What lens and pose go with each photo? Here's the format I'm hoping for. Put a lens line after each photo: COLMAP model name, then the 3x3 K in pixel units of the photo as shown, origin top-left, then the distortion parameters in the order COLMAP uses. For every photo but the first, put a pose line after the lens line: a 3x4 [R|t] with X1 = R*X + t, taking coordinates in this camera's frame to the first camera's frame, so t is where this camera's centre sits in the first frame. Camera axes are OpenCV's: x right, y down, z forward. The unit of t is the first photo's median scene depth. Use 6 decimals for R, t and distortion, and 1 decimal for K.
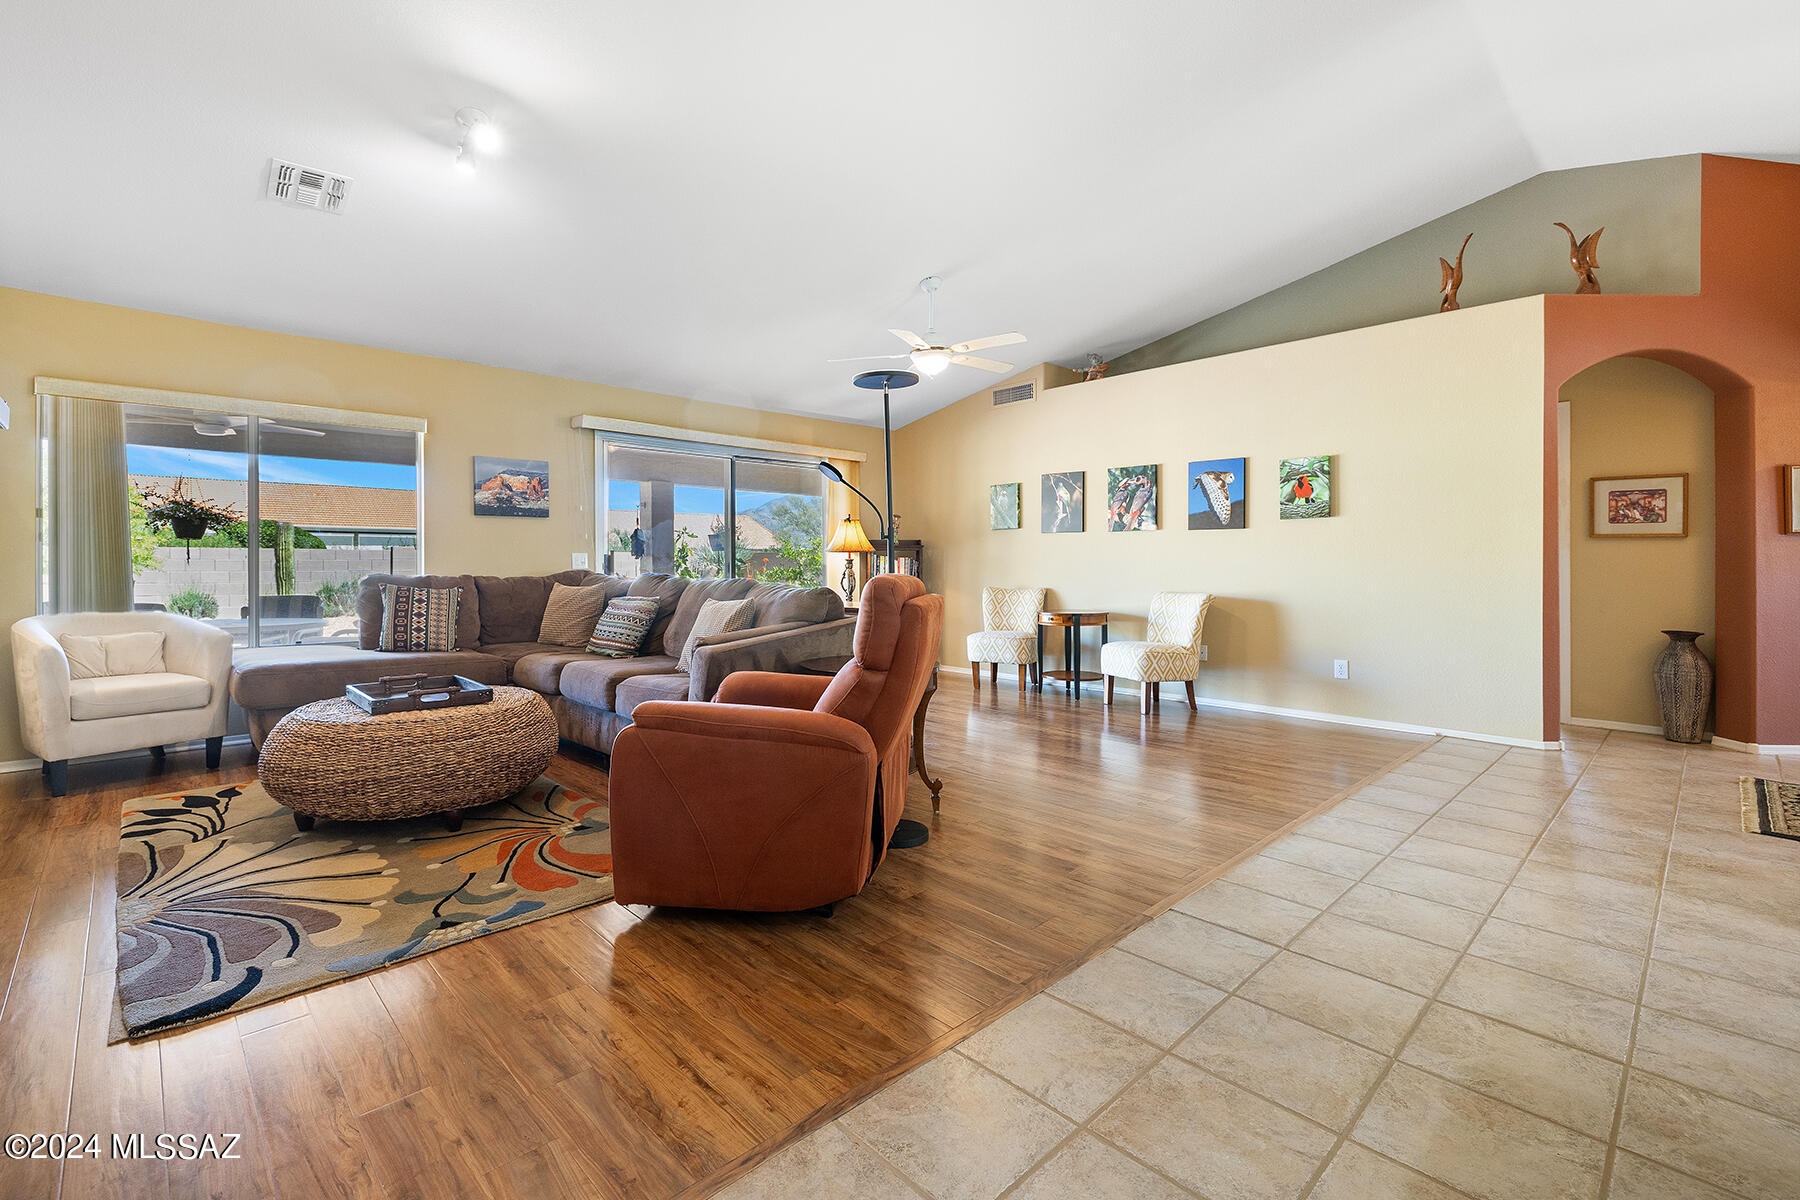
lens RADIAL K [[785.2, 0, 850.0], [0, 785.2, 536.6], [0, 0, 1]] dist [-0.000091, -0.000625]
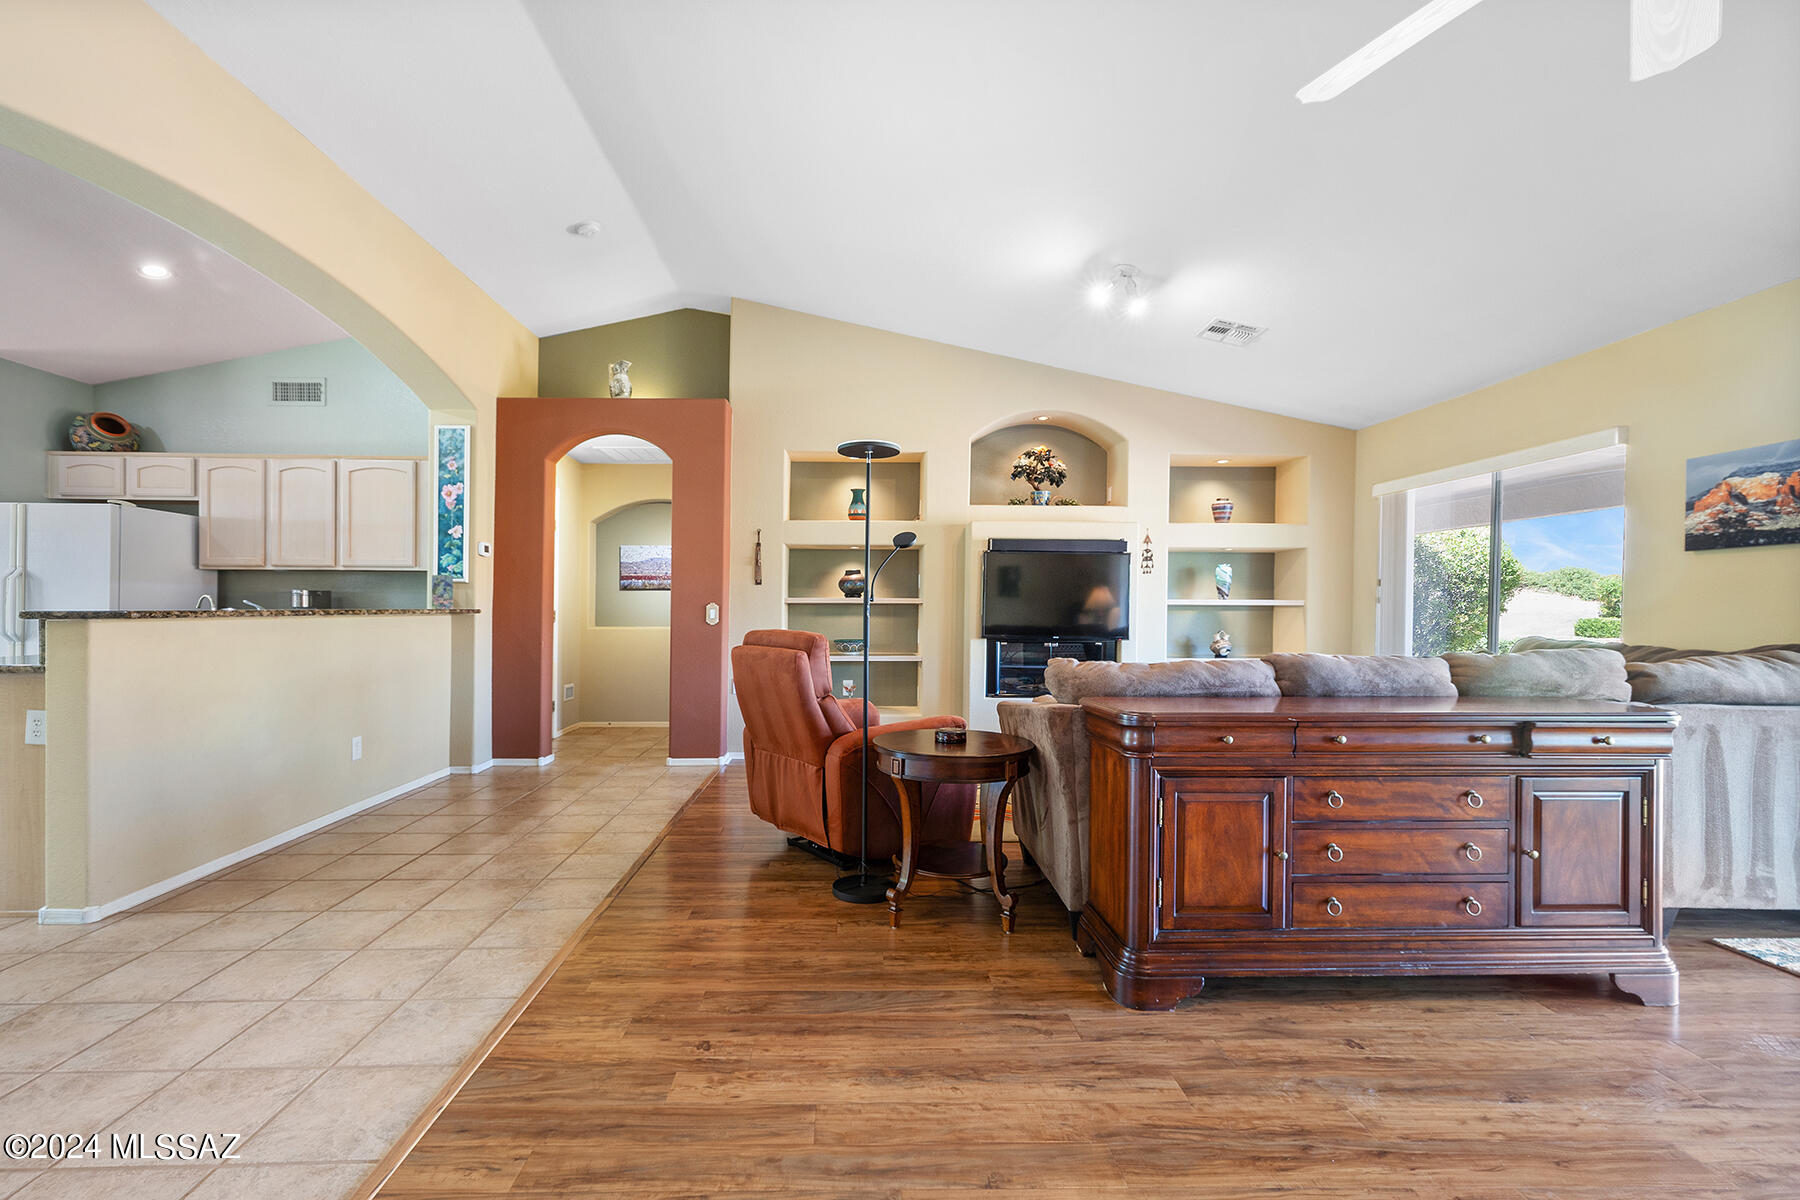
lens RADIAL K [[813.7, 0, 876.1], [0, 813.7, 607.2], [0, 0, 1]] dist [0.010186, -0.001284]
pose [[-0.656739, -0.003602, -0.754109, 0.490409], [0.023713, 0.999395, -0.025424, 0.020579], [0.753745, -0.034579, -0.656257, 0.991916]]
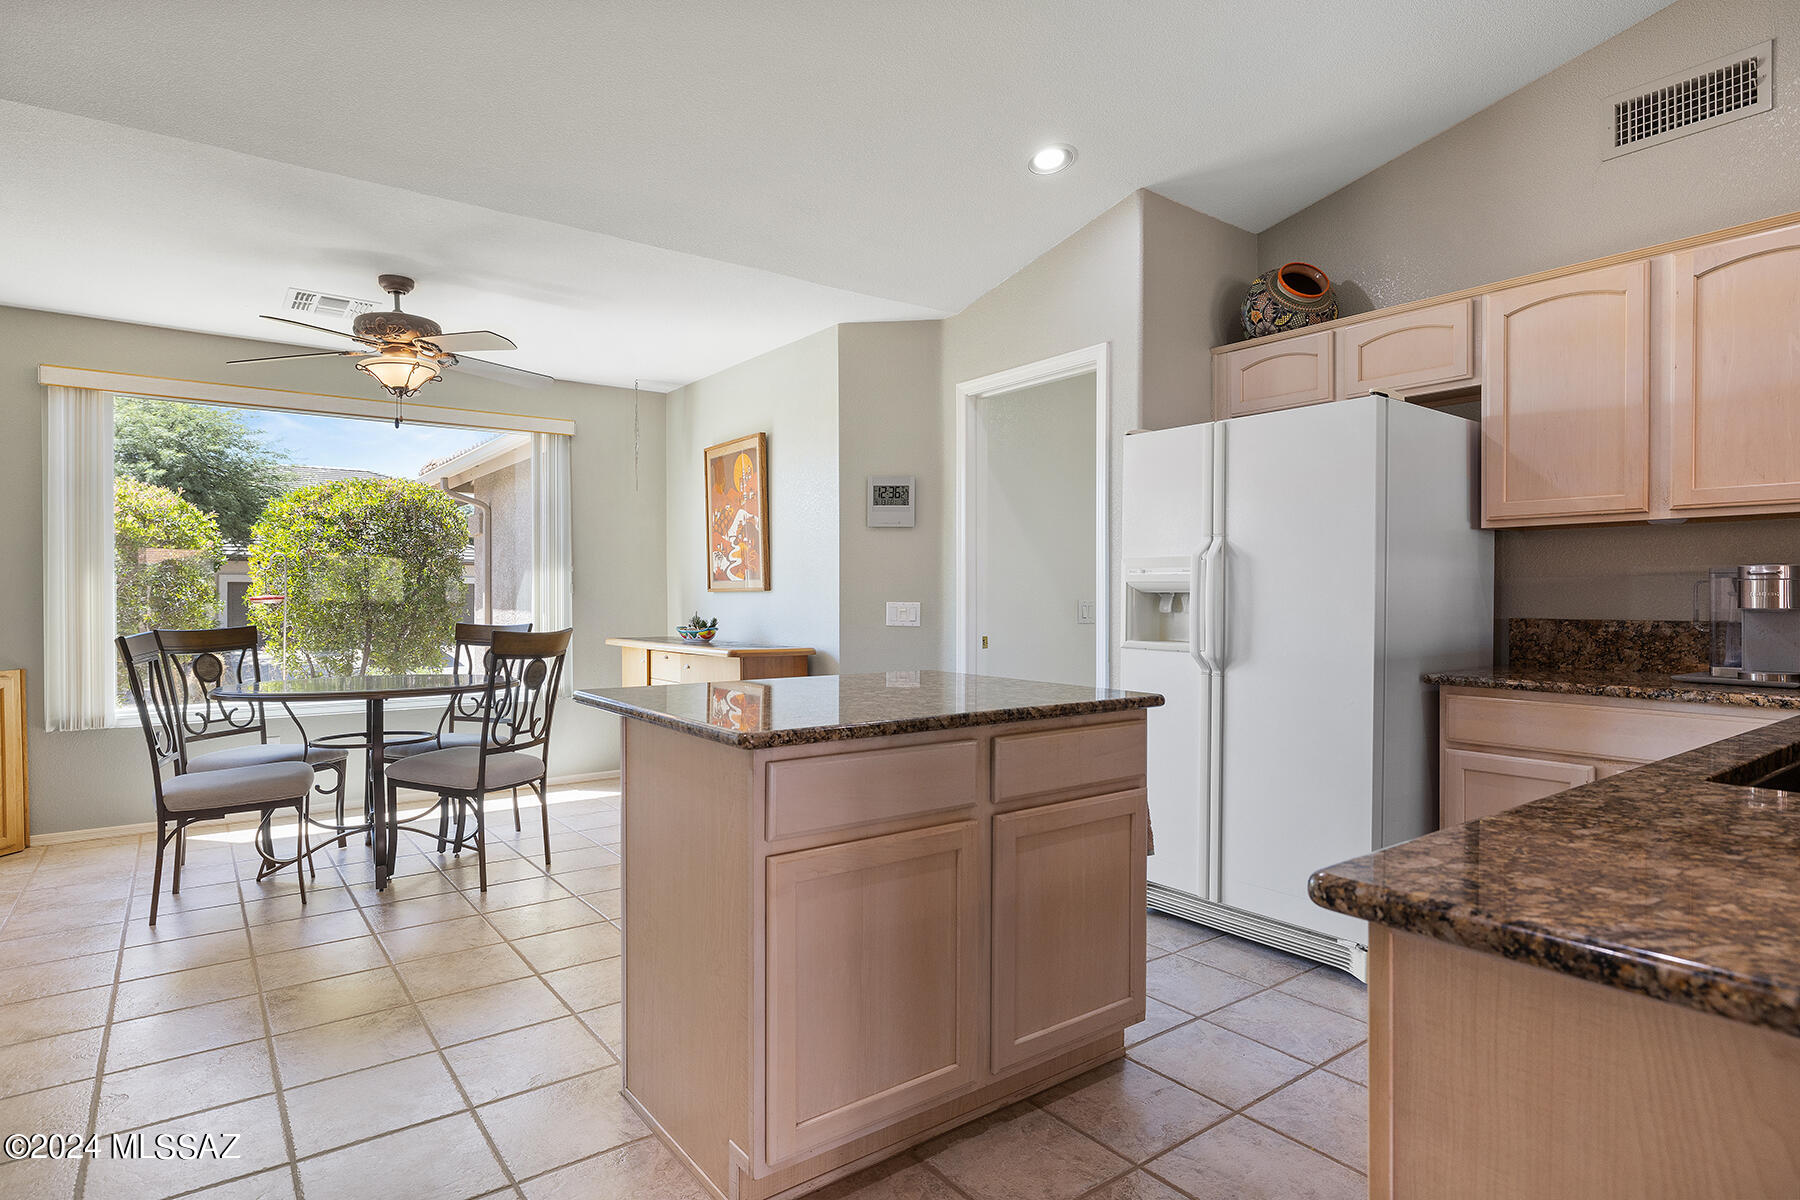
lens RADIAL K [[925.6, 0, 869.8], [0, 925.6, 607.2], [0, 0, 1]] dist [-0.001006, -0.001155]
pose [[-0.994660, -0.003545, 0.103150, 0.580505], [-0.006606, 0.999547, -0.029346, -0.007111], [-0.102999, -0.029871, -0.994233, 0.274545]]
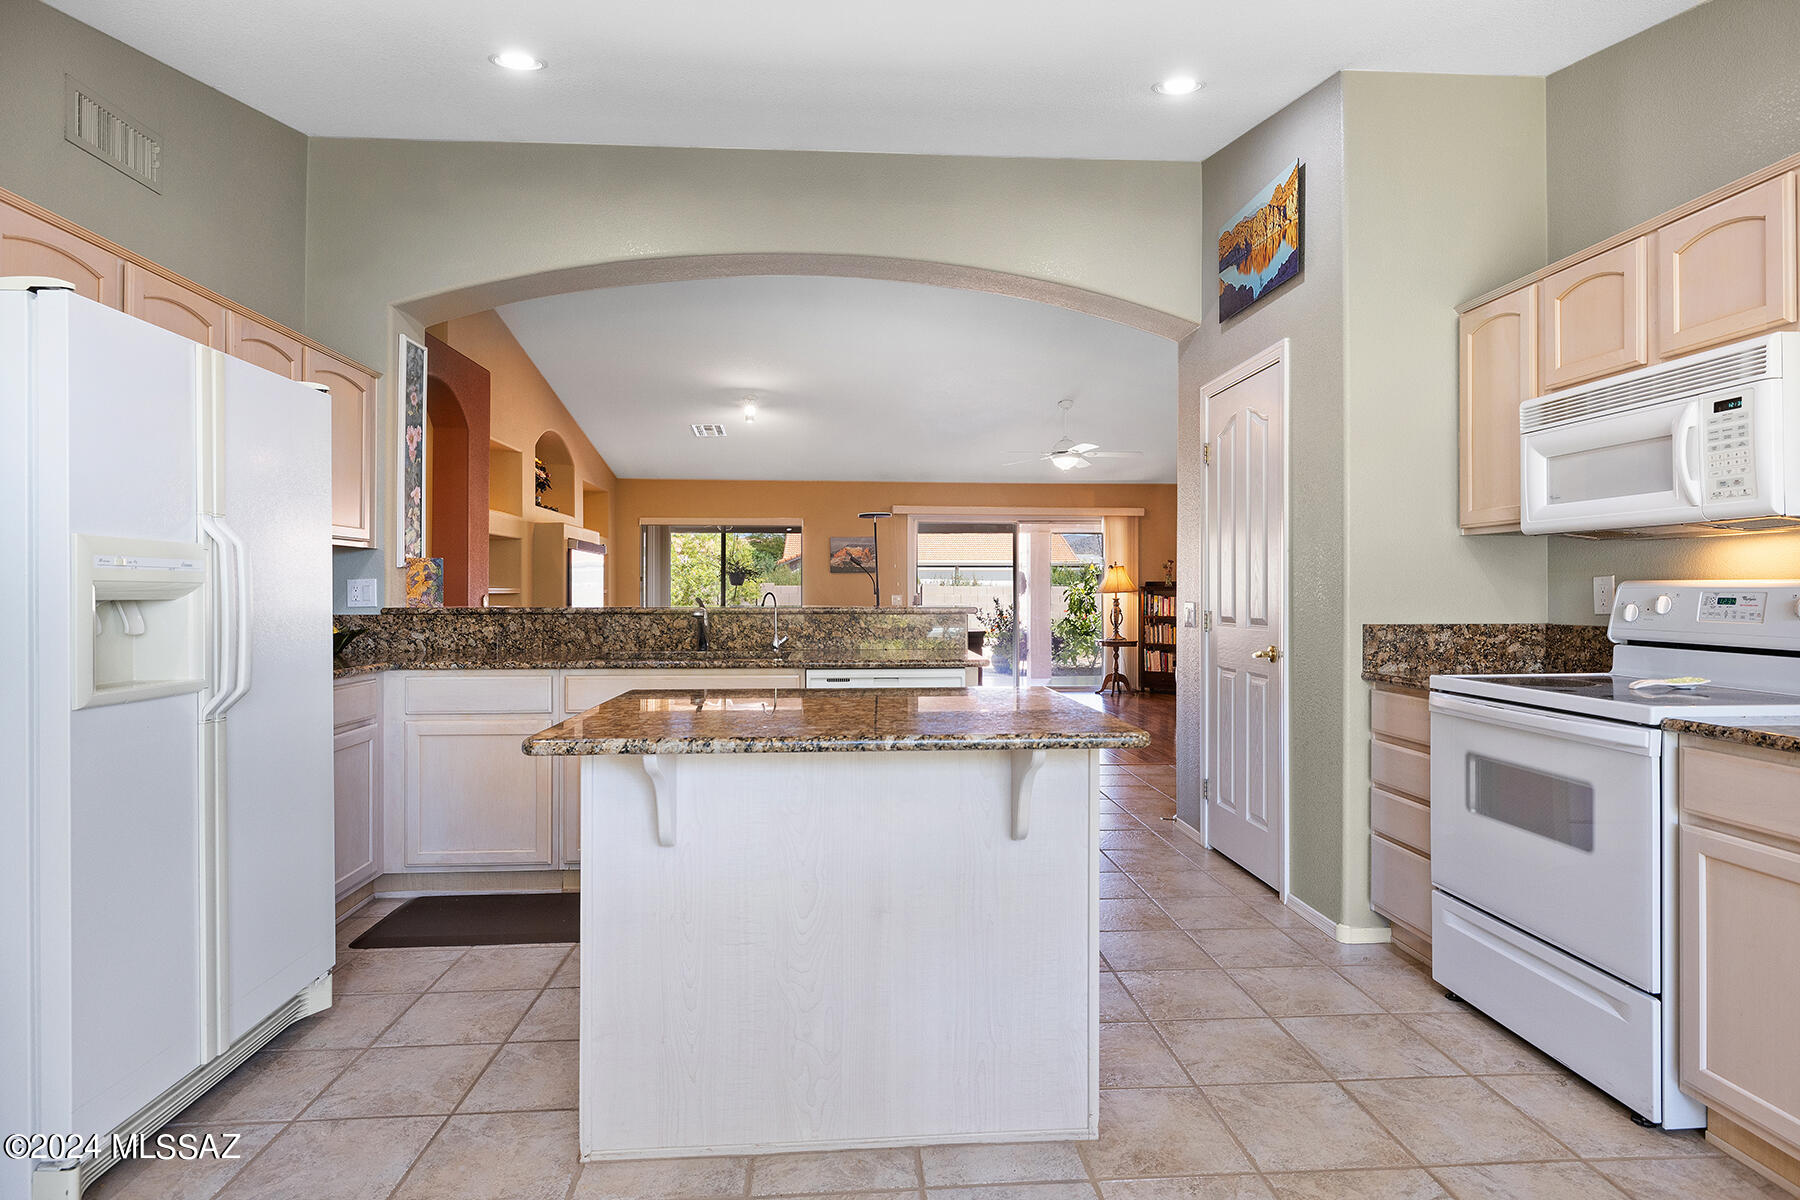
lens RADIAL K [[925.6, 0, 854.3], [0, 925.6, 583.8], [0, 0, 1]] dist [-0.001006, -0.001155]
pose [[0.747897, -0.008057, -0.663766, 0.880016], [0.027078, 0.999464, 0.018379, -0.040872], [0.663262, -0.031719, 0.747714, -0.425470]]
